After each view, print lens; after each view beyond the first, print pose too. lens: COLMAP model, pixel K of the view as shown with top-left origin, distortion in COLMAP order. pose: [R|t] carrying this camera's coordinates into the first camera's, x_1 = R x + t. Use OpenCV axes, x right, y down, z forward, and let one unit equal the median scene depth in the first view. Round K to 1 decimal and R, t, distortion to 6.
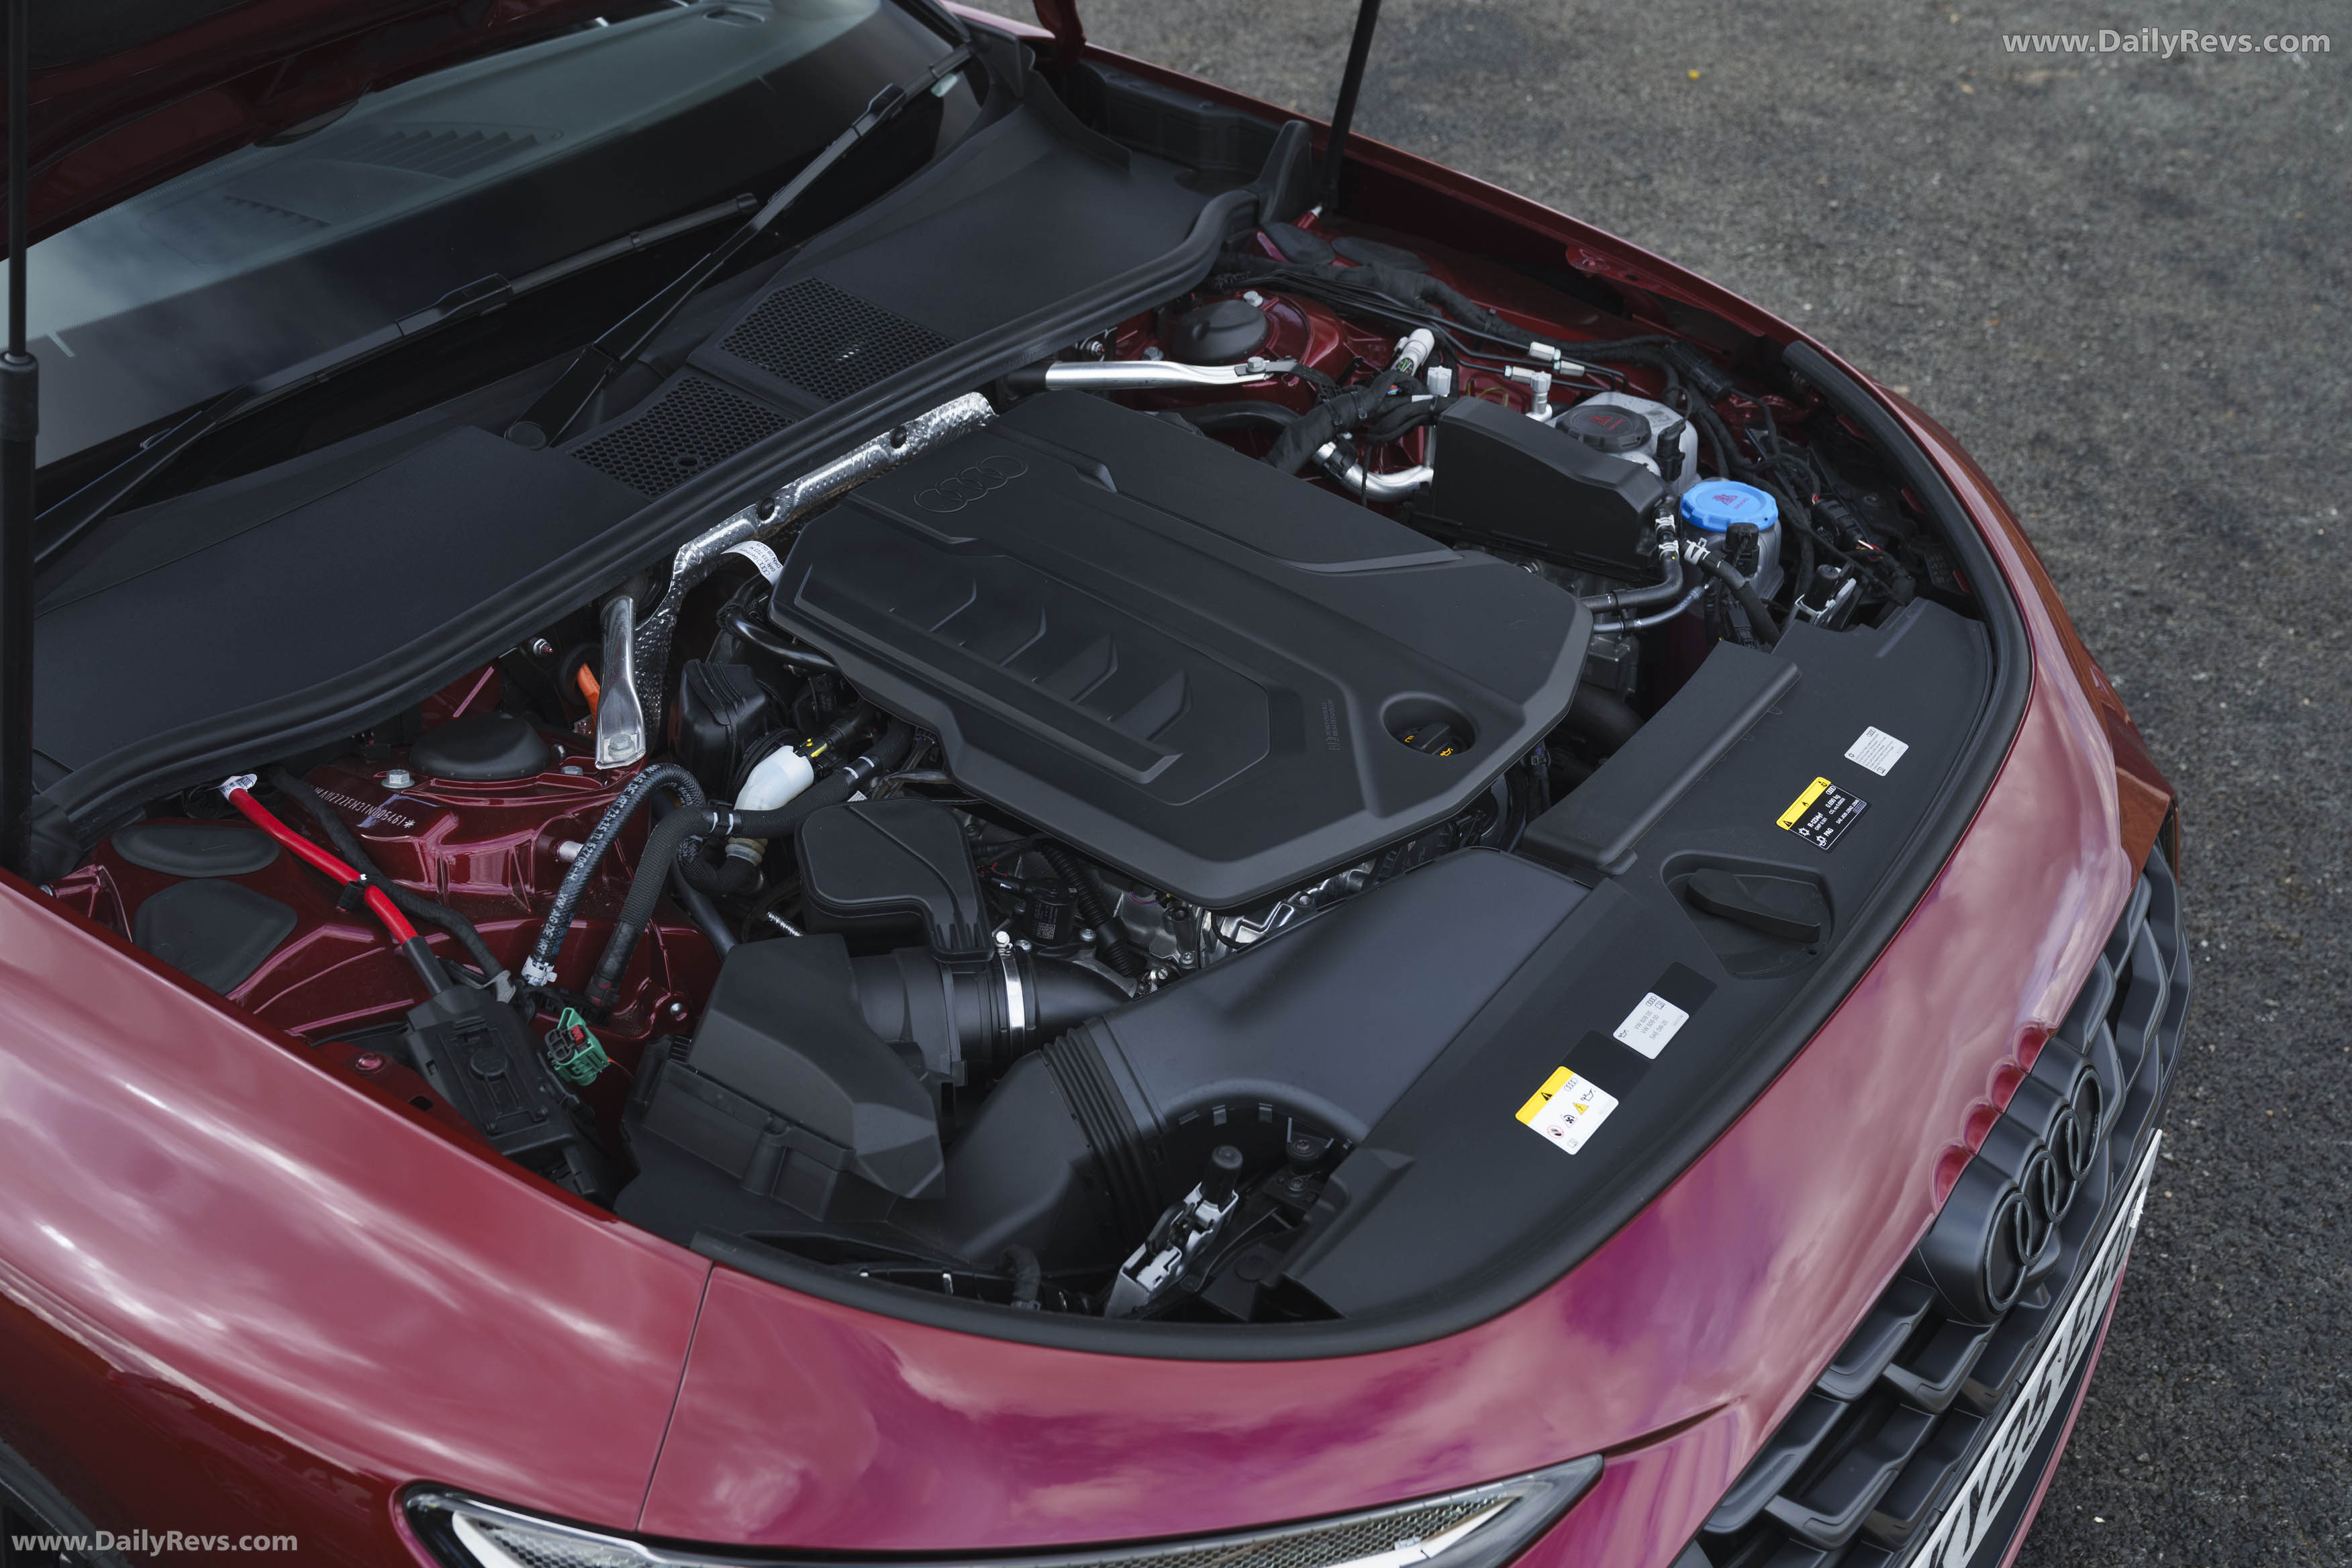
lens RADIAL K [[2554.8, 0, 1176.6], [0, 2554.8, 782.6], [0, 0, 1]] dist [0.011031, 0.000000]
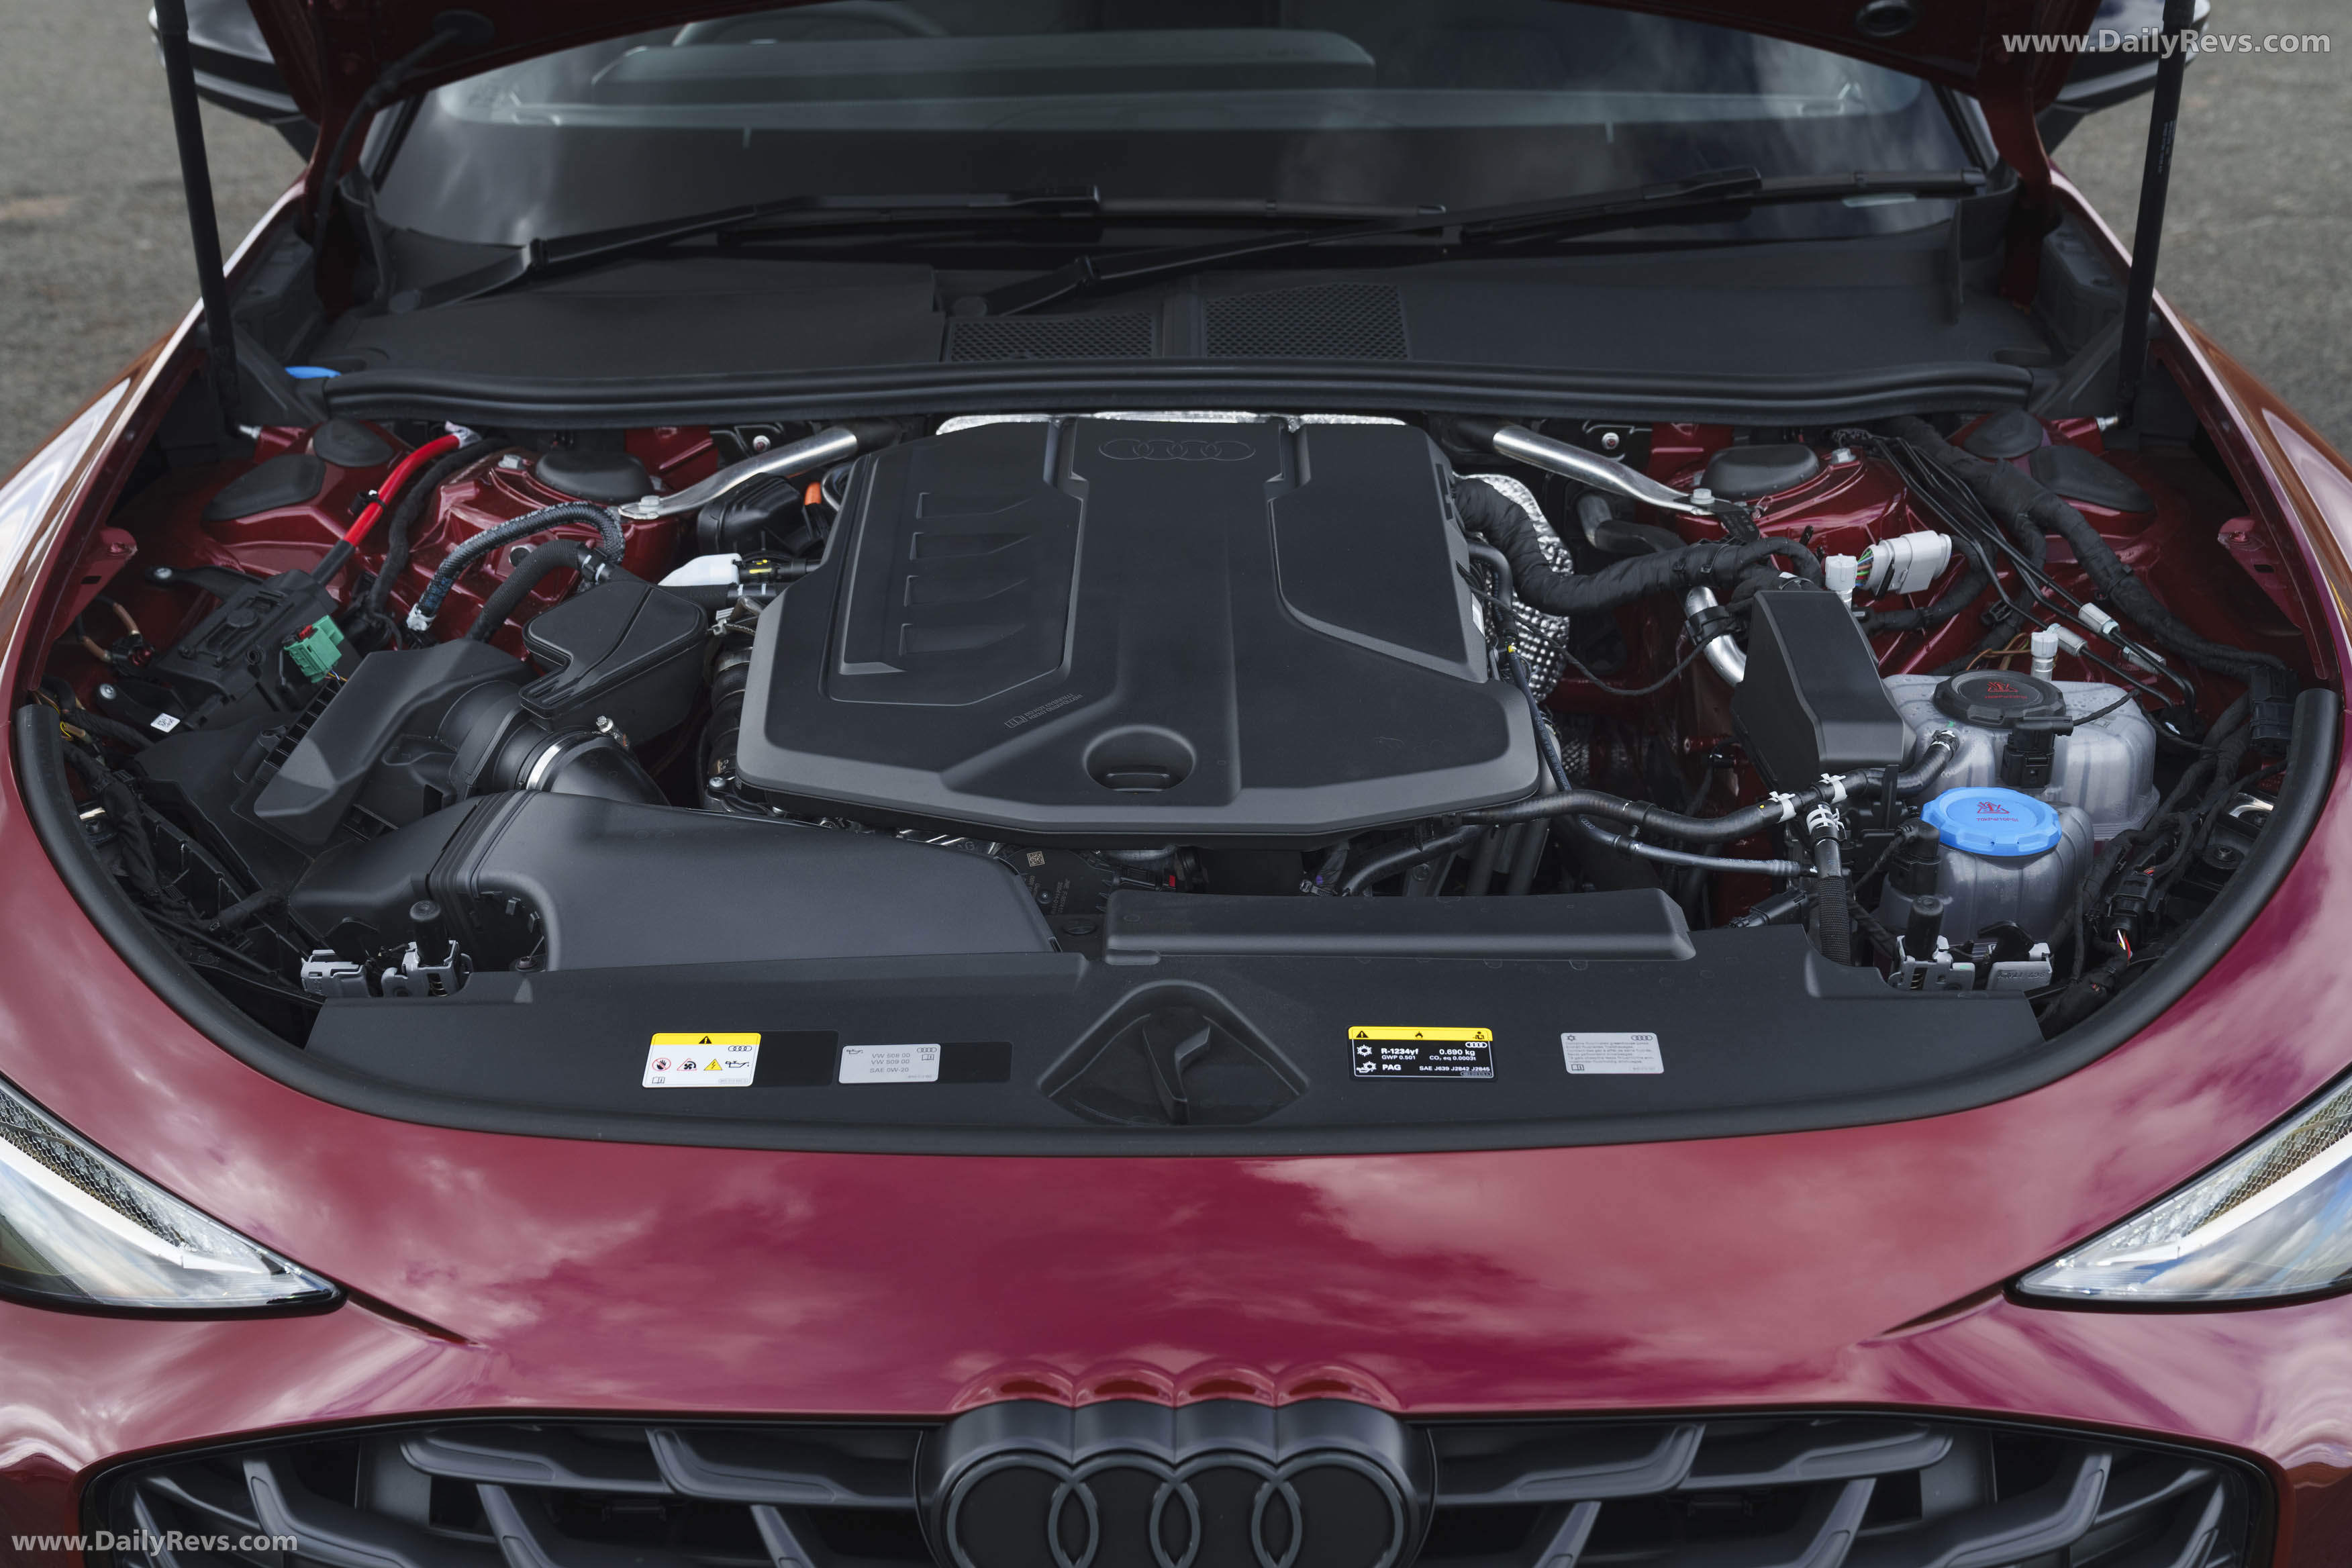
lens RADIAL K [[2904.8, 0, 1175.8], [0, 2904.8, 784.7], [0, 0, 1]] dist [0.012432, 0.000000]
pose [[0.560534, 0.335971, -0.756918, 0.939446], [-0.438649, 0.895710, 0.072735, -0.101303], [0.702416, 0.291251, 0.649450, 0.401647]]
